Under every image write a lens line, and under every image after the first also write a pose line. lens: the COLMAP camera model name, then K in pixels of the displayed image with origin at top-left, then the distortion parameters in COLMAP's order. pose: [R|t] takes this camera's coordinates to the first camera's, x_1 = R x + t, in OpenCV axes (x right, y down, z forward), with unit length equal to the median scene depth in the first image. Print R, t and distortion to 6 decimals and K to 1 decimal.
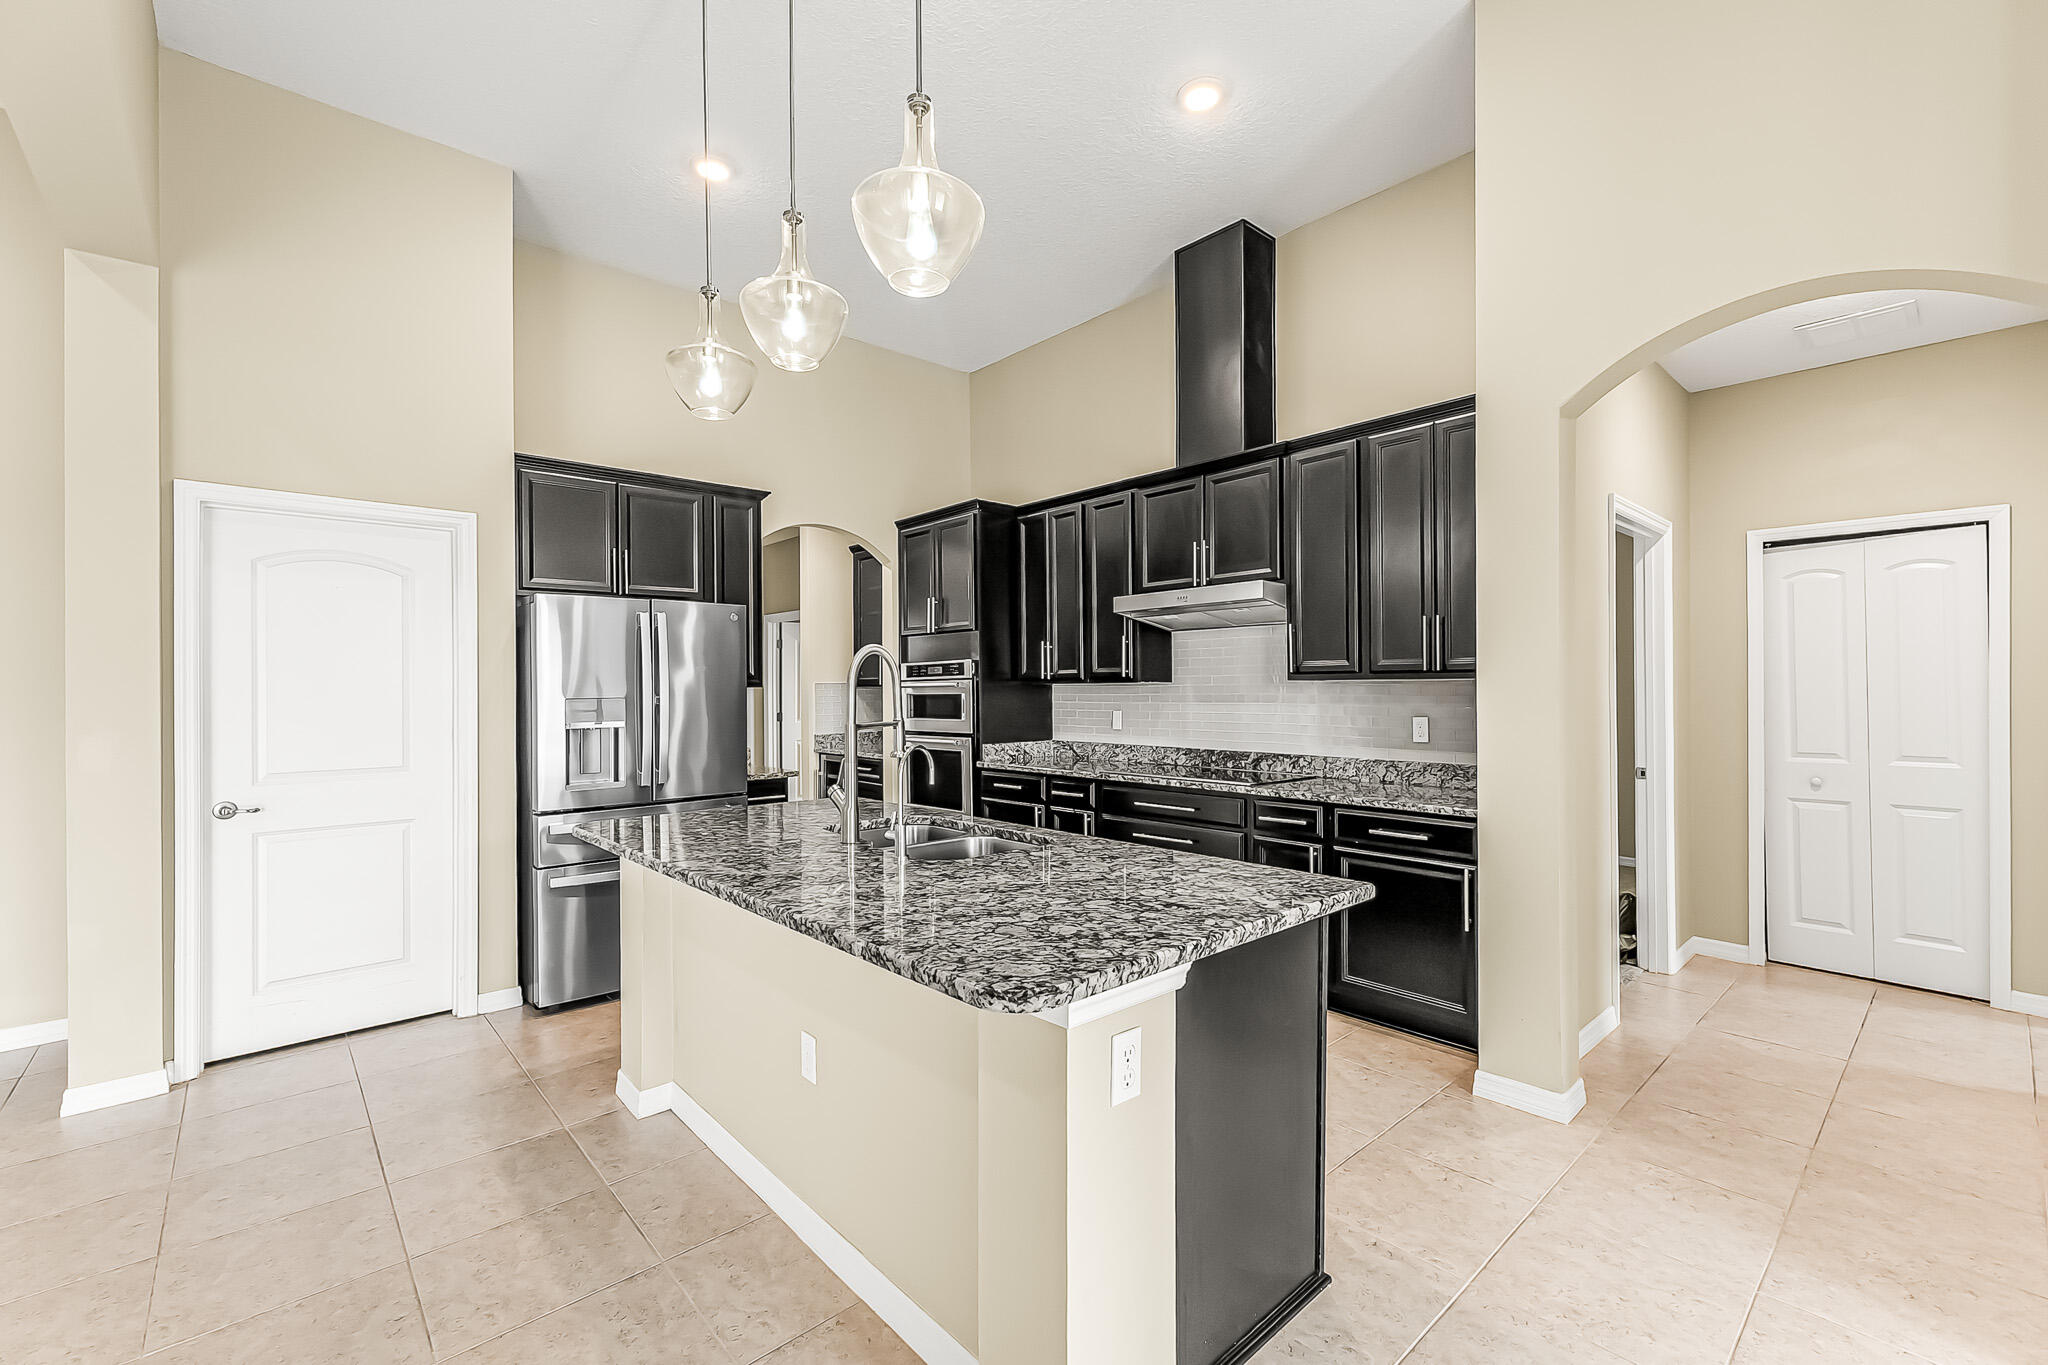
lens RADIAL K [[876.5, 0, 1016.3], [0, 876.5, 694.2], [0, 0, 1]] dist [0.018638, 0.000452]
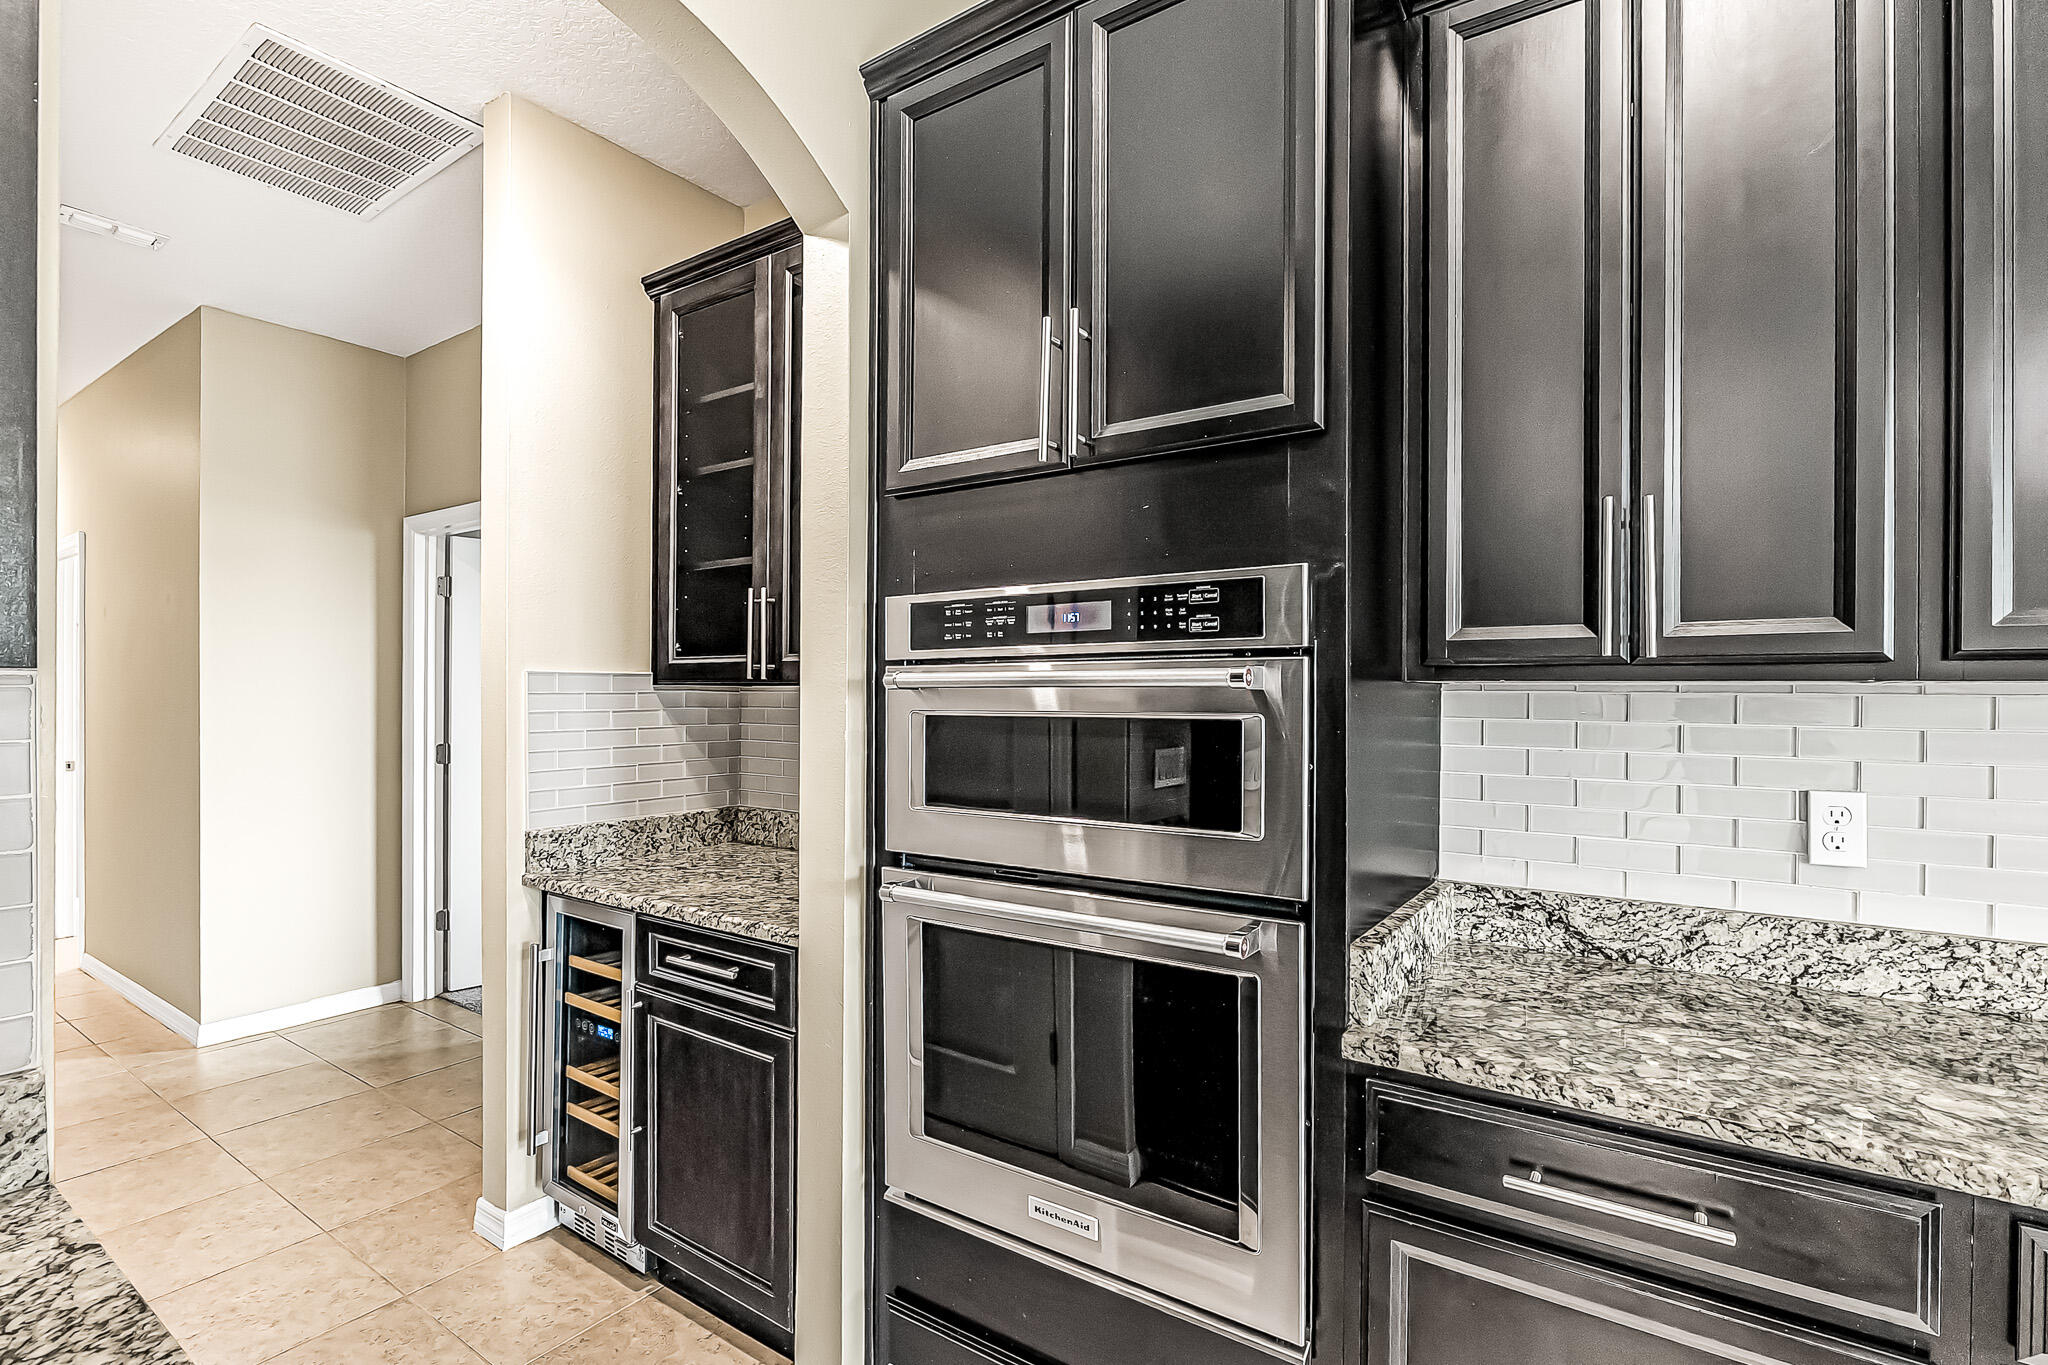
lens RADIAL K [[957.4, 0, 1036.4], [0, 957.4, 702.7], [0, 0, 1]] dist [-0.003471, -0.001043]
pose [[0.967378, 0.011042, 0.253095, -0.193758], [-0.011365, 0.999935, -0.000184, -0.004384], [-0.253080, -0.002699, 0.967441, 0.860500]]
